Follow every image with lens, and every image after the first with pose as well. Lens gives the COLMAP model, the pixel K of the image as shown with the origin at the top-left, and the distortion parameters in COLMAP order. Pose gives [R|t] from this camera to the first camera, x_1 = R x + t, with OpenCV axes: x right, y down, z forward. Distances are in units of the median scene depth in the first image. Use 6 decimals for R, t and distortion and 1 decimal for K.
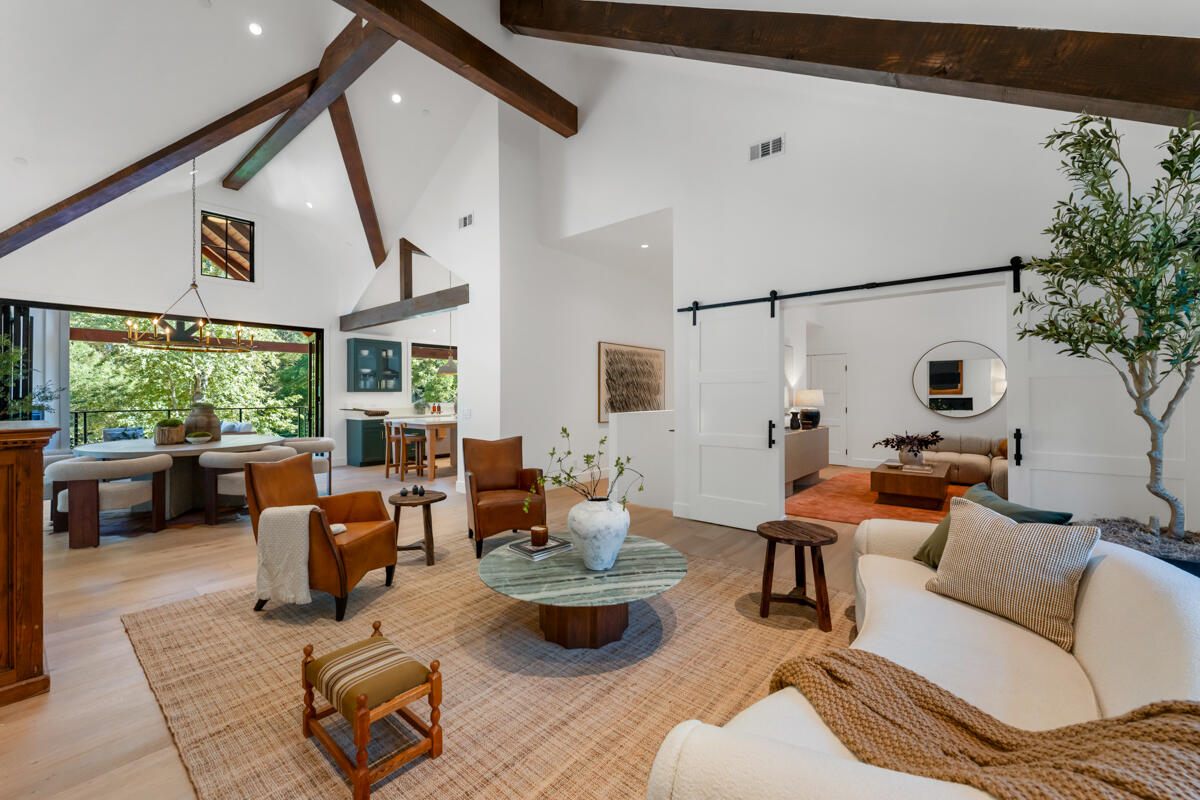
lens RADIAL K [[483.8, 0, 598.2], [0, 483.8, 396.3], [0, 0, 1]] dist [0.000671, 0.000308]
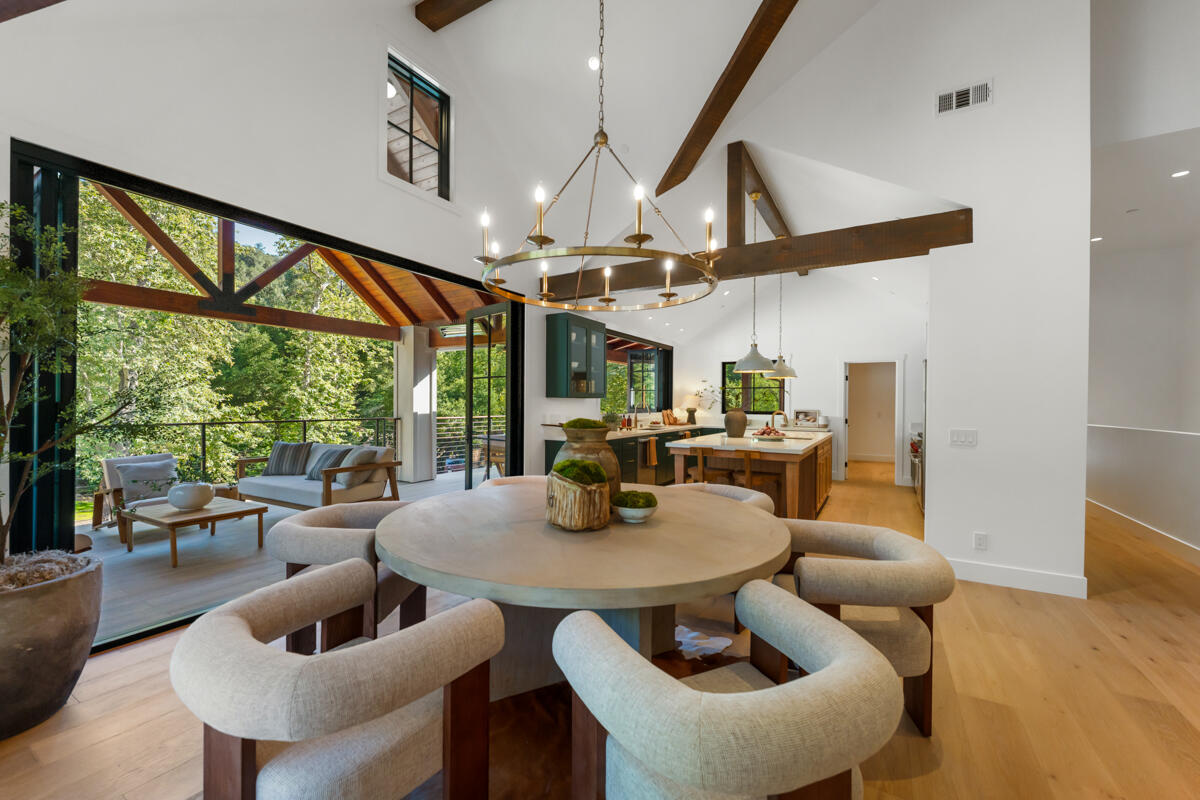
lens RADIAL K [[483.8, 0, 598.2], [0, 483.8, 396.3], [0, 0, 1]] dist [0.000671, 0.000308]
pose [[0.987000, 0.011248, 0.160327, -0.548260], [-0.008840, 0.999837, -0.015723, -0.000647], [-0.160478, 0.014102, 0.986939, 0.363039]]
